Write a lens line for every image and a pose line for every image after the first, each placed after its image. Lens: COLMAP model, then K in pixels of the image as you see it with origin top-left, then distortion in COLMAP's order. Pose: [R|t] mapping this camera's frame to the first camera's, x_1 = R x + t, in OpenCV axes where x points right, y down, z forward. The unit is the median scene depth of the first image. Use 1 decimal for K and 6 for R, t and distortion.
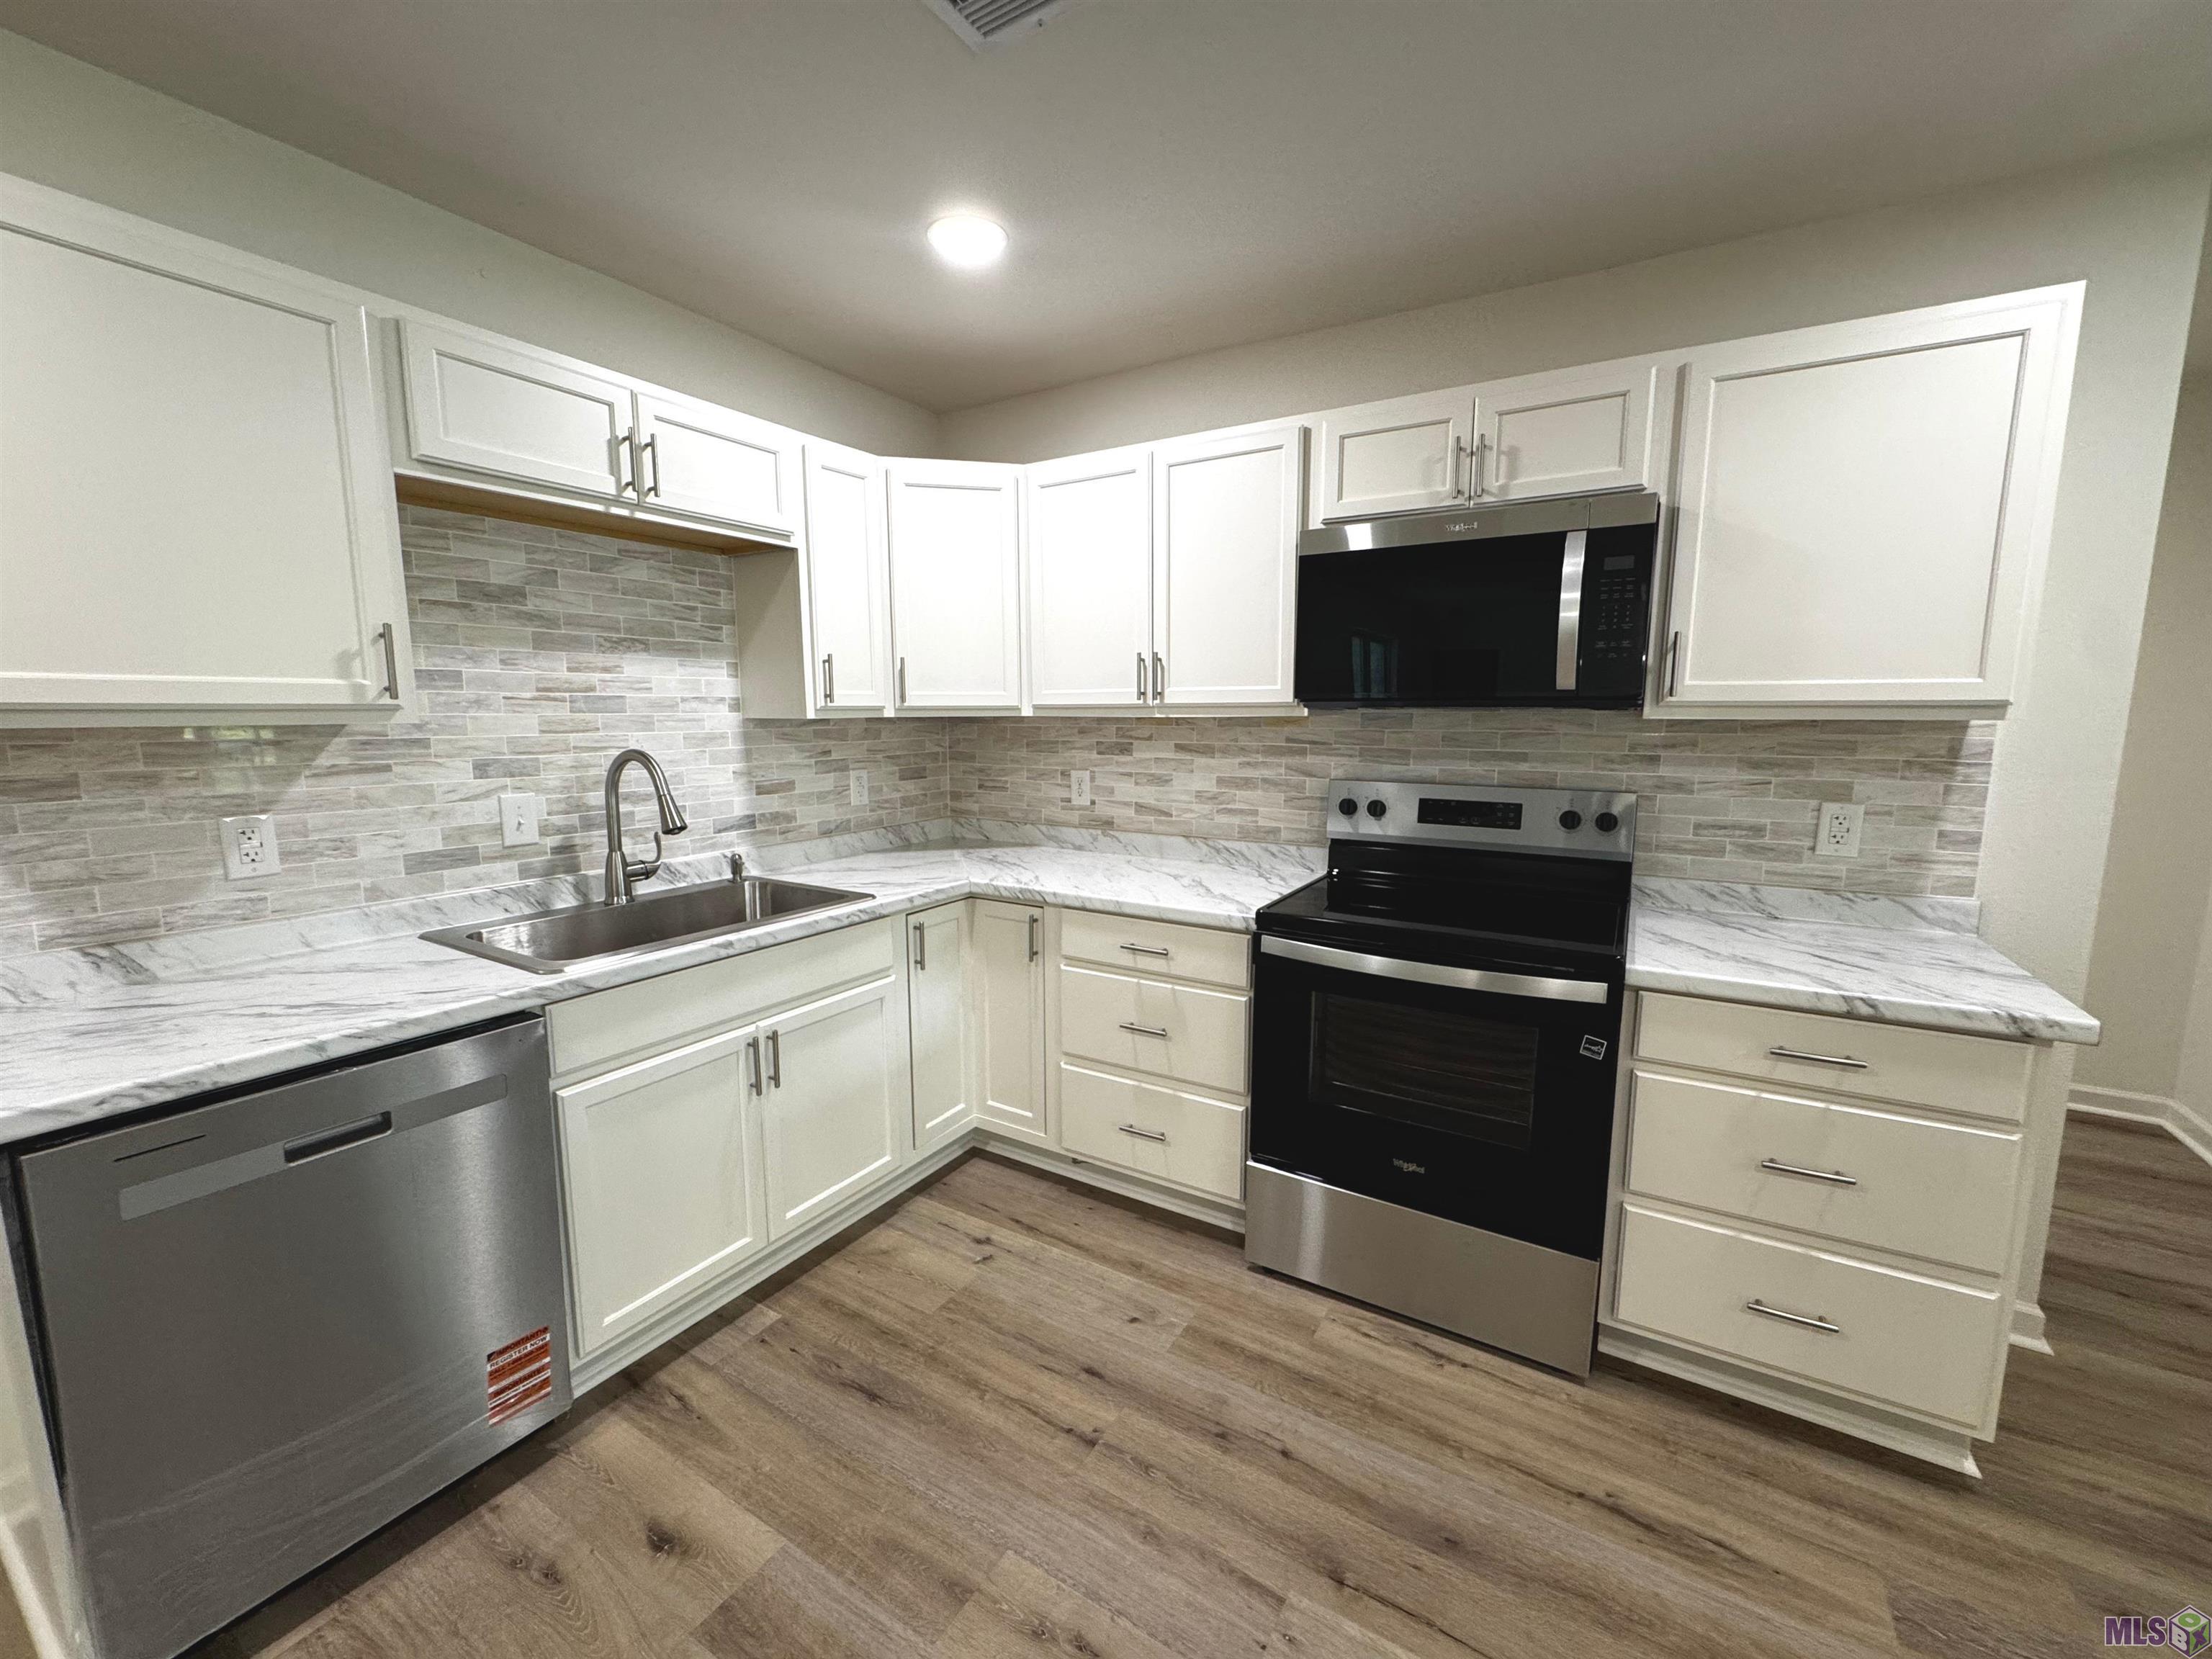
lens RADIAL K [[885.1, 0, 1105.3], [0, 885.1, 827.3], [0, 0, 1]] dist [-0.008742, 0.001749]
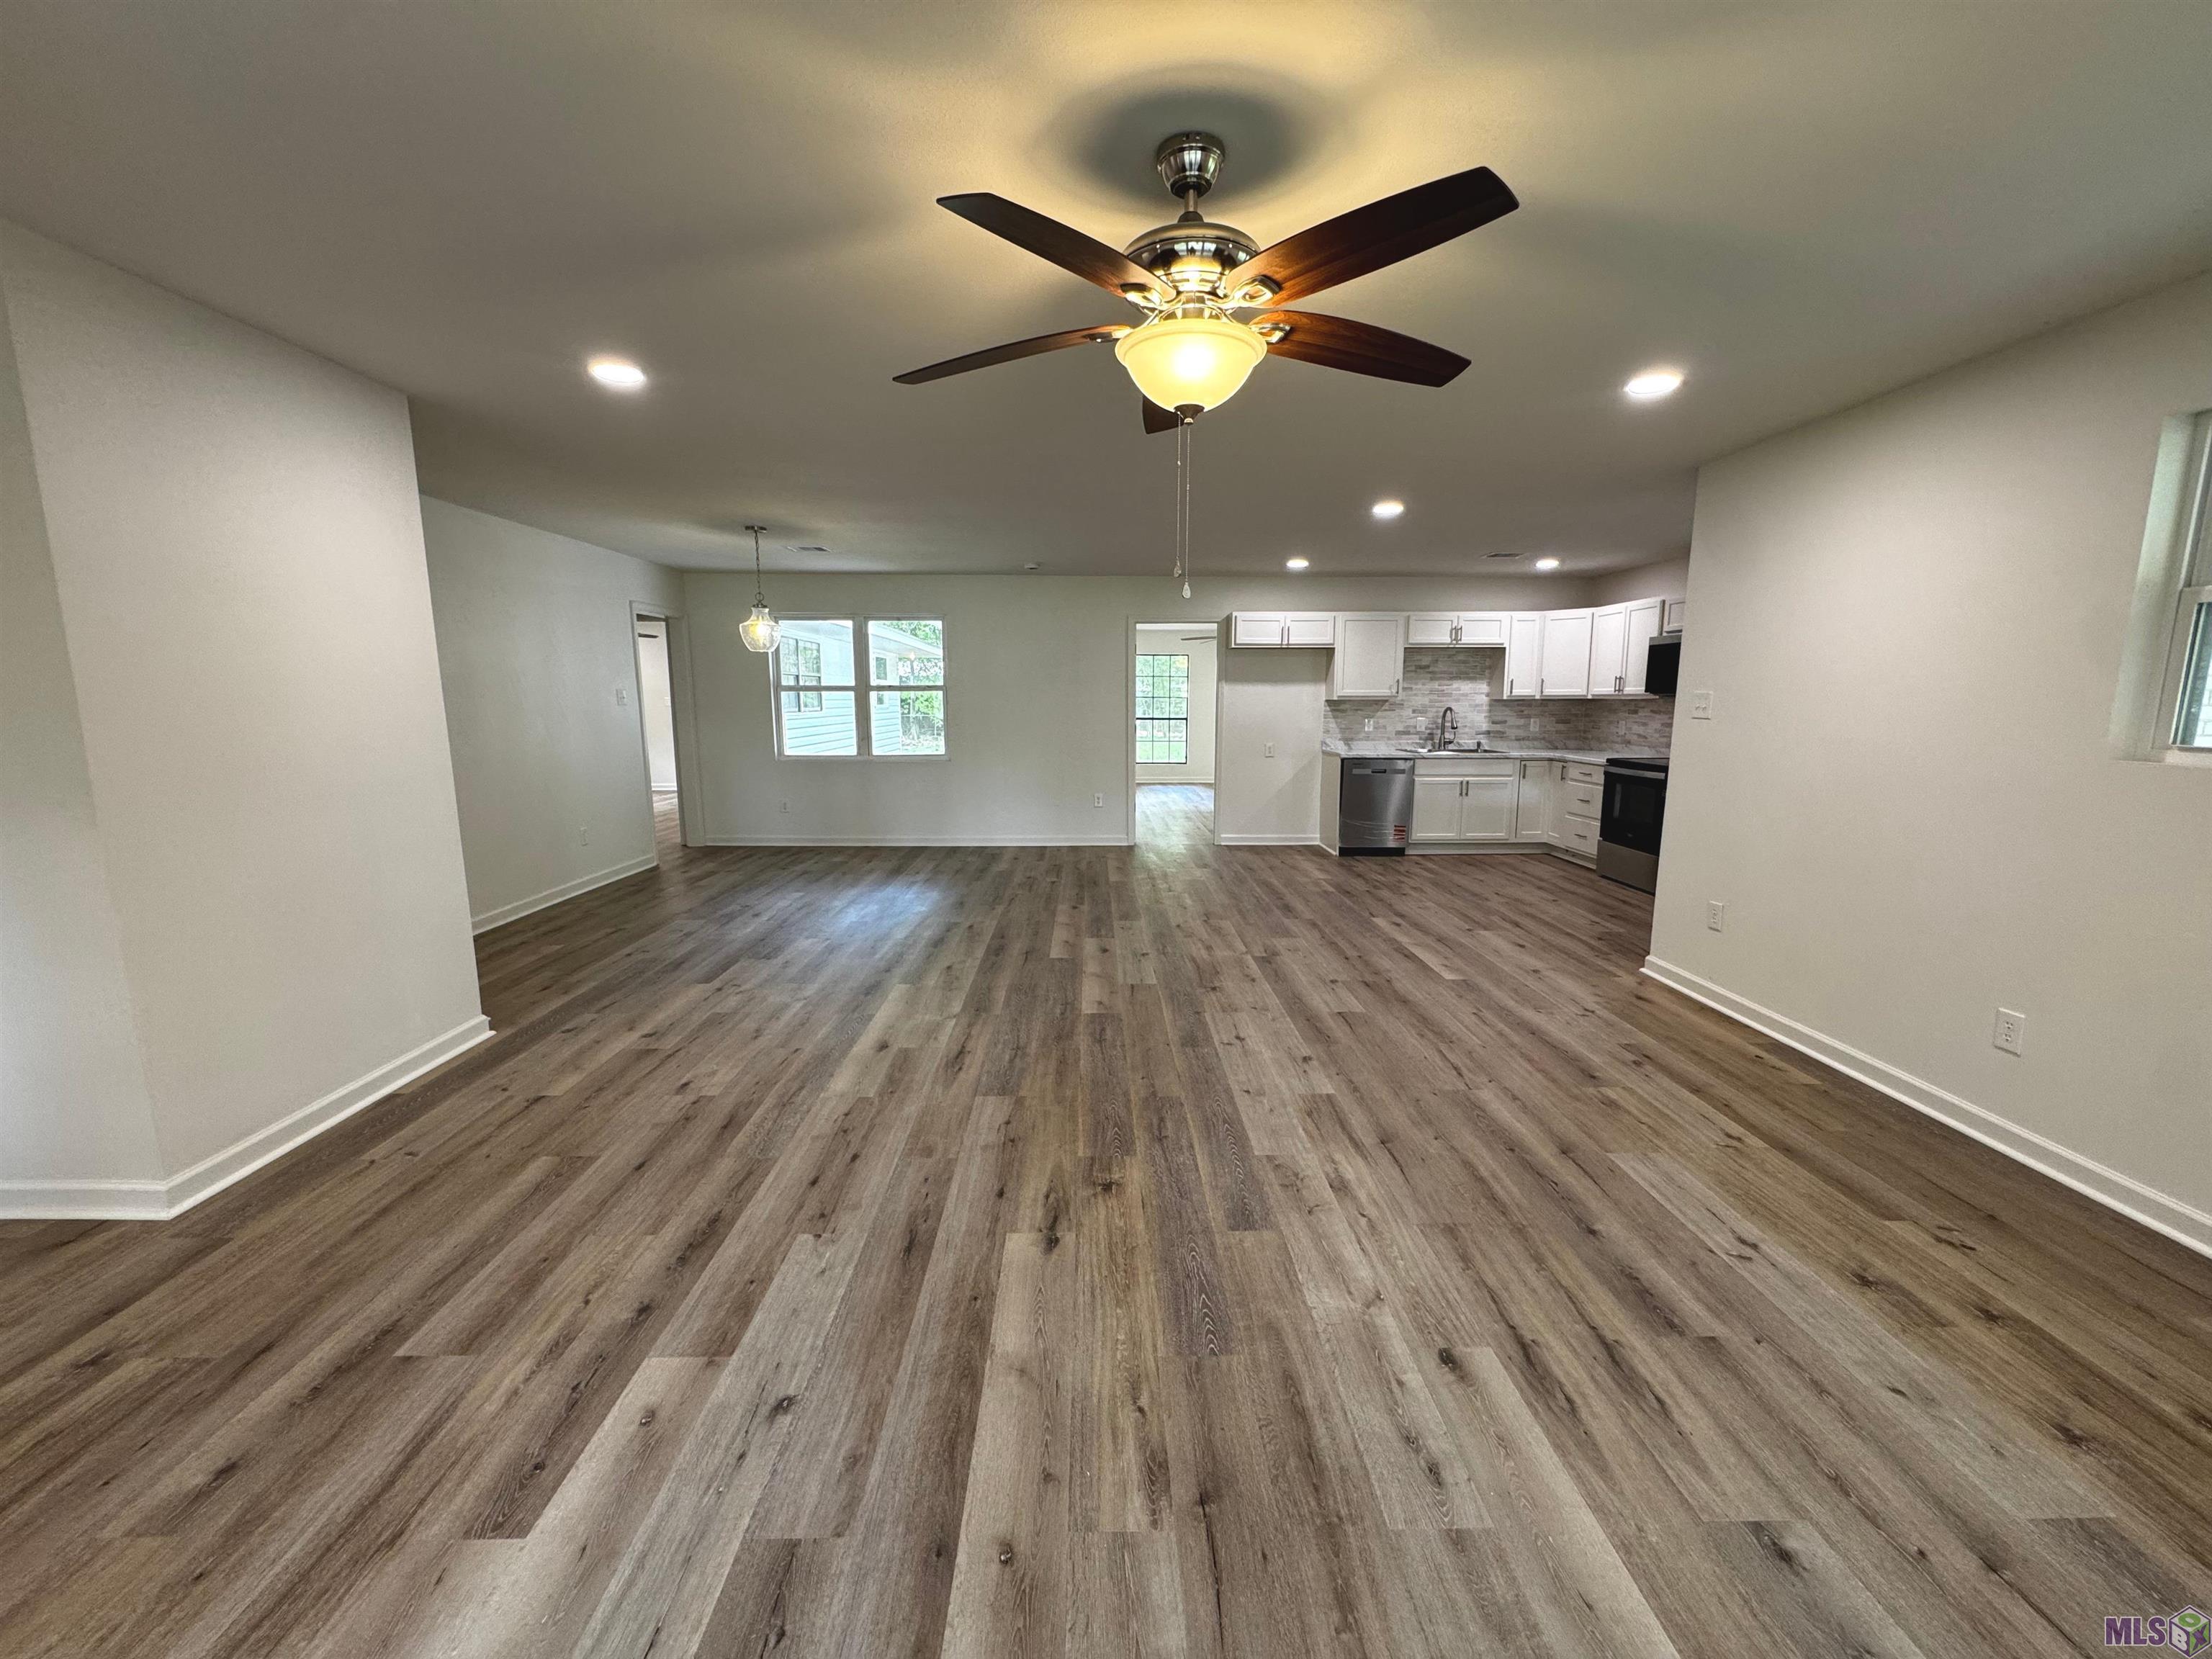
lens RADIAL K [[885.1, 0, 1101.9], [0, 885.1, 834.7], [0, 0, 1]] dist [-0.008742, 0.001749]
pose [[0.535764, 0.129350, -0.834401, 1.880854], [-0.108787, 0.990535, 0.083702, 0.295754], [0.837330, 0.045928, 0.544765, -2.260389]]
